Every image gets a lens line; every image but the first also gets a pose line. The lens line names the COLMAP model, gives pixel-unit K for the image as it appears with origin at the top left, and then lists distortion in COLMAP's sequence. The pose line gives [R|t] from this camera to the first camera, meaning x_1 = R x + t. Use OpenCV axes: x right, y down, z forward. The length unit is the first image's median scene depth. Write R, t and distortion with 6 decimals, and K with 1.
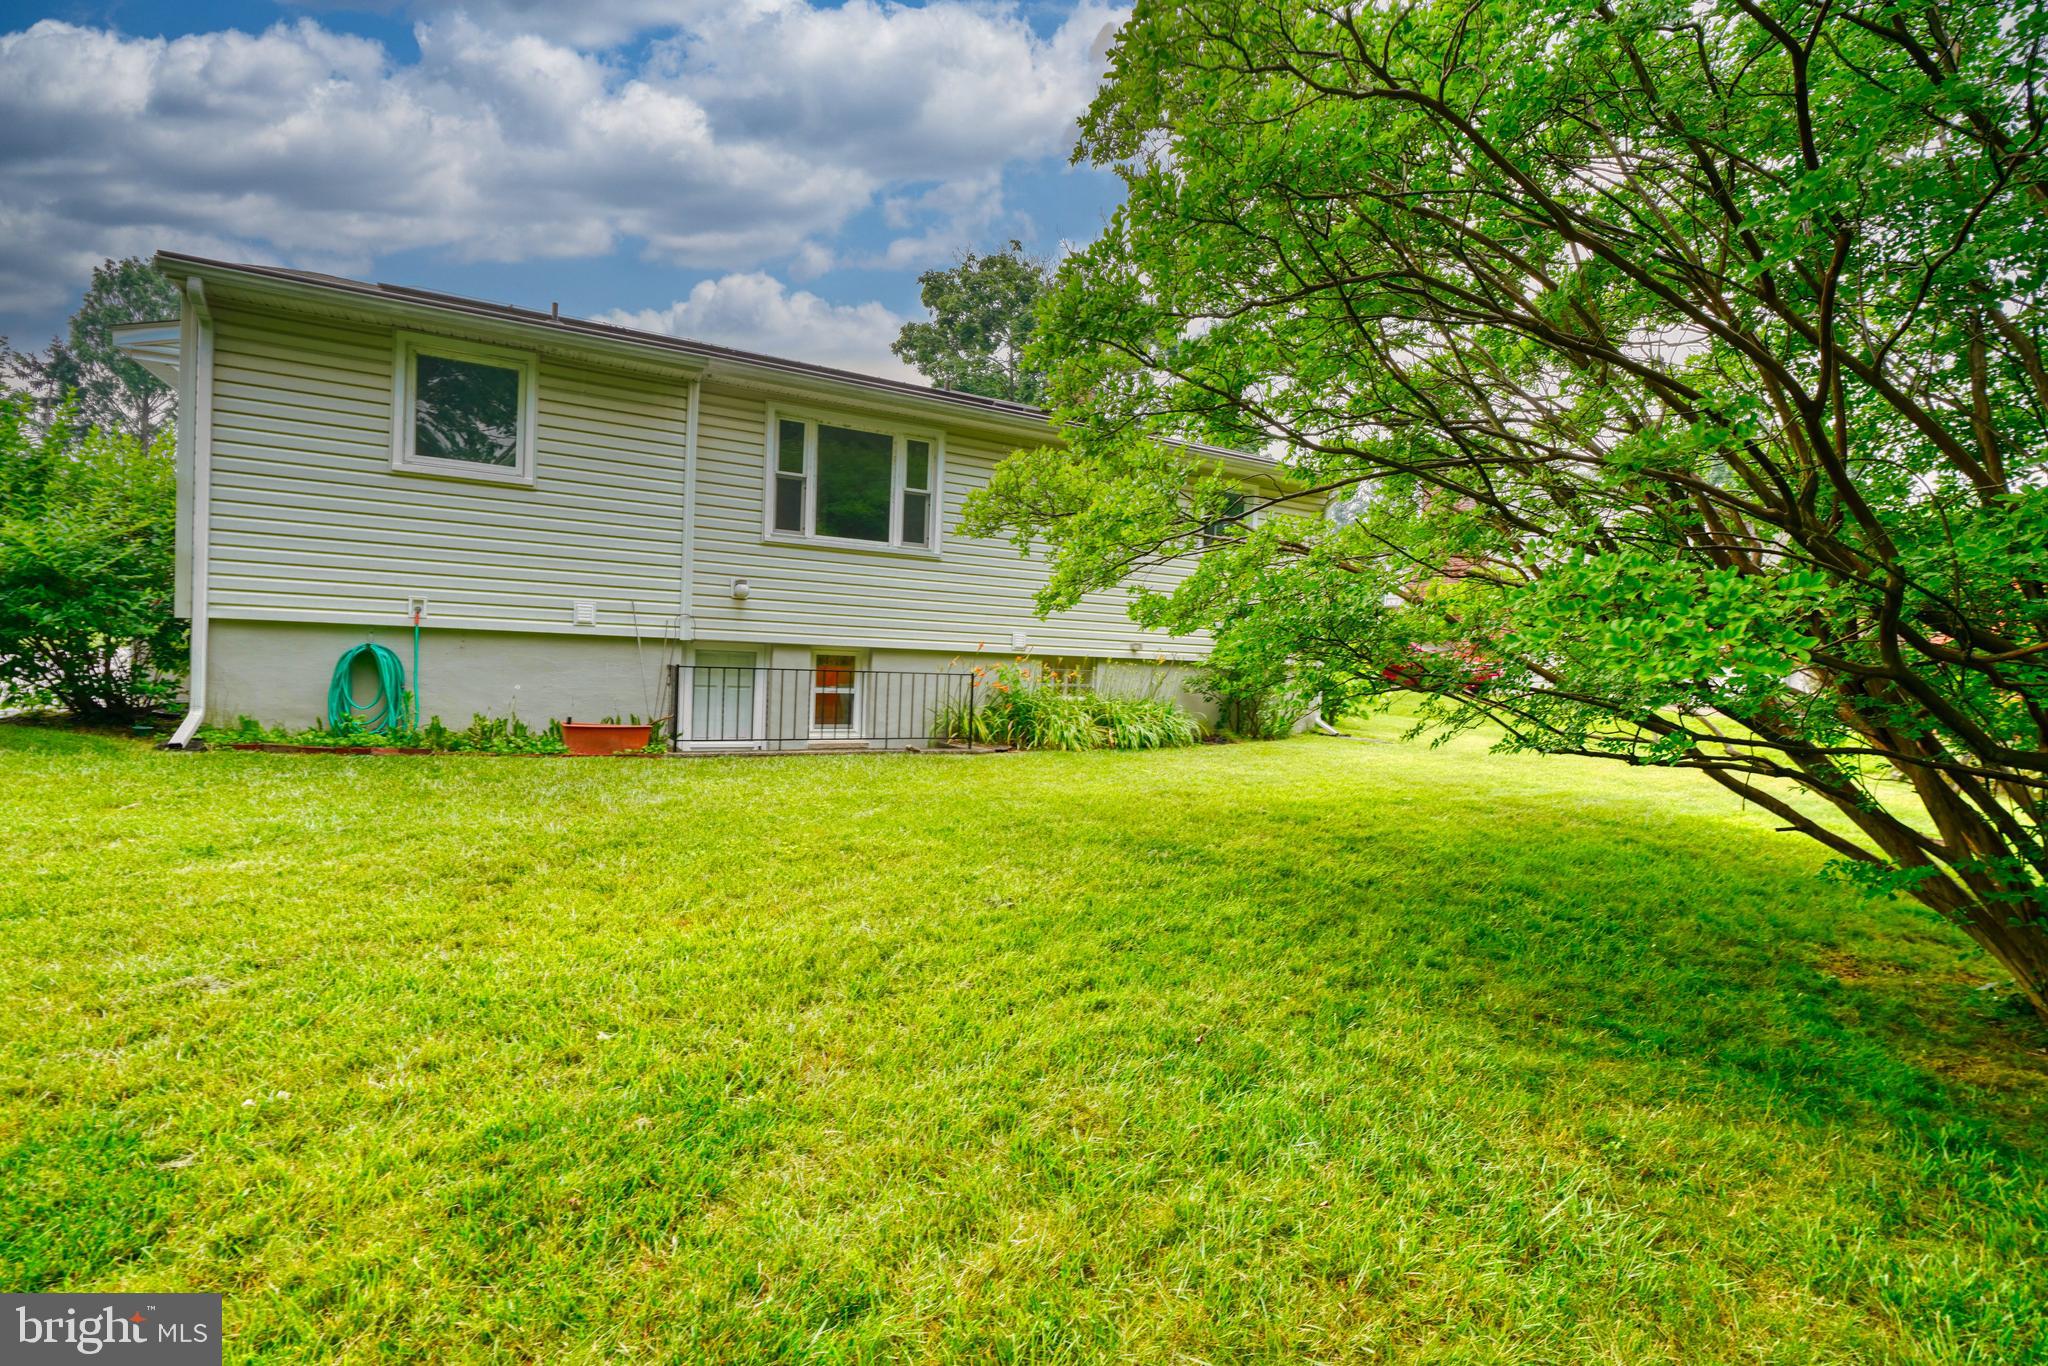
lens RADIAL K [[923.6, 0, 1020.3], [0, 923.6, 684.3], [0, 0, 1]] dist [-0.012441, 0.005518]
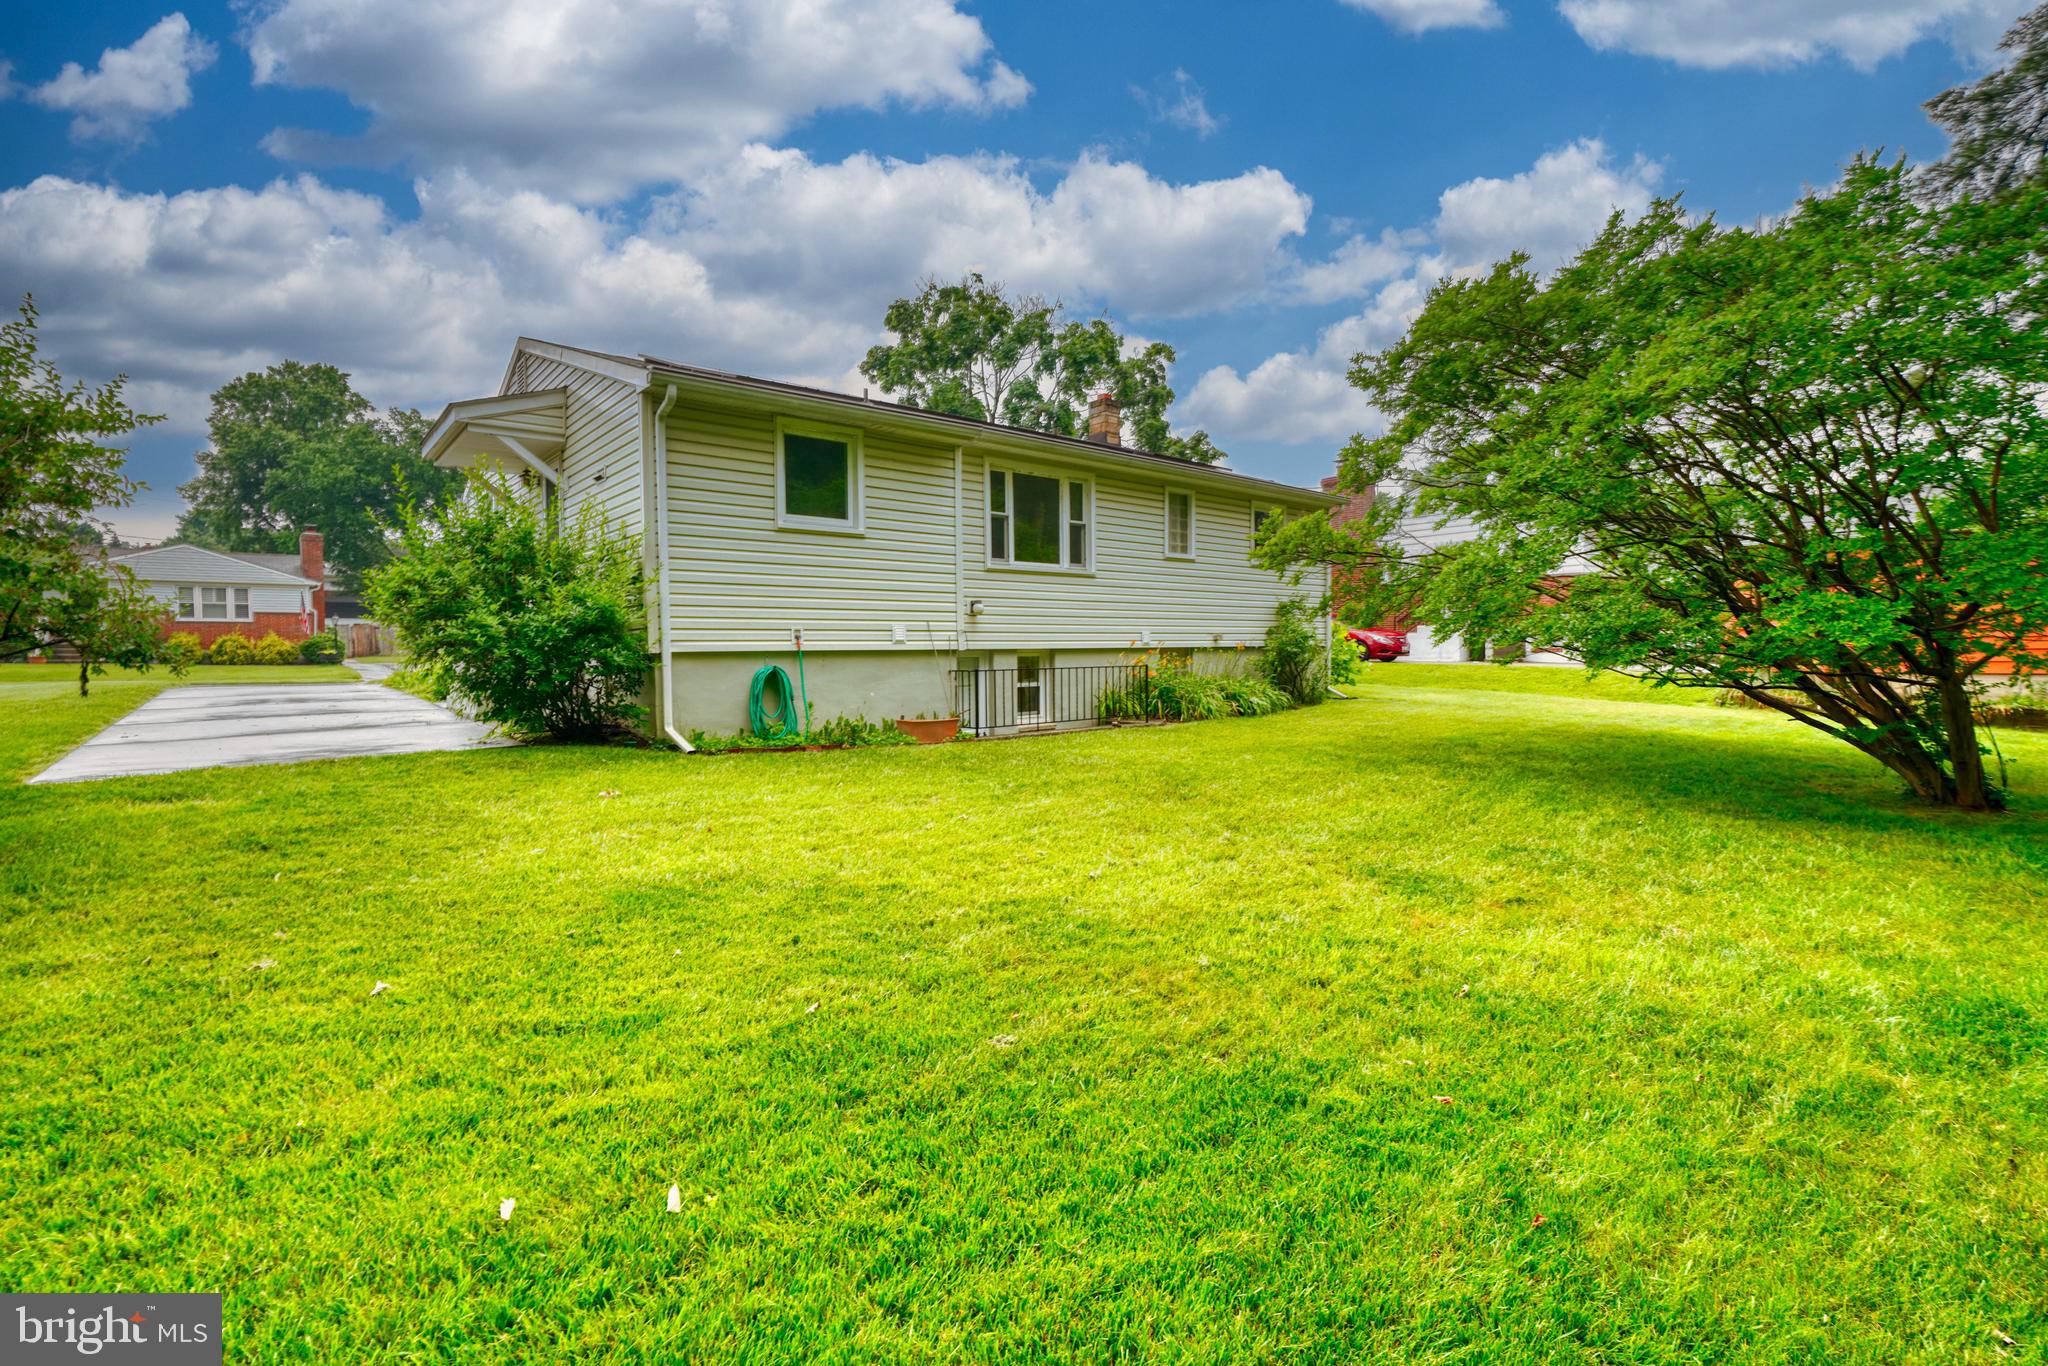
lens RADIAL K [[923.6, 0, 1035.9], [0, 923.6, 673.6], [0, 0, 1]] dist [-0.012441, 0.005518]
pose [[0.977669, -0.056166, 0.202506, -0.456680], [0.055995, 0.998409, 0.006576, -0.016301], [-0.202553, 0.004910, 0.979259, -0.230757]]
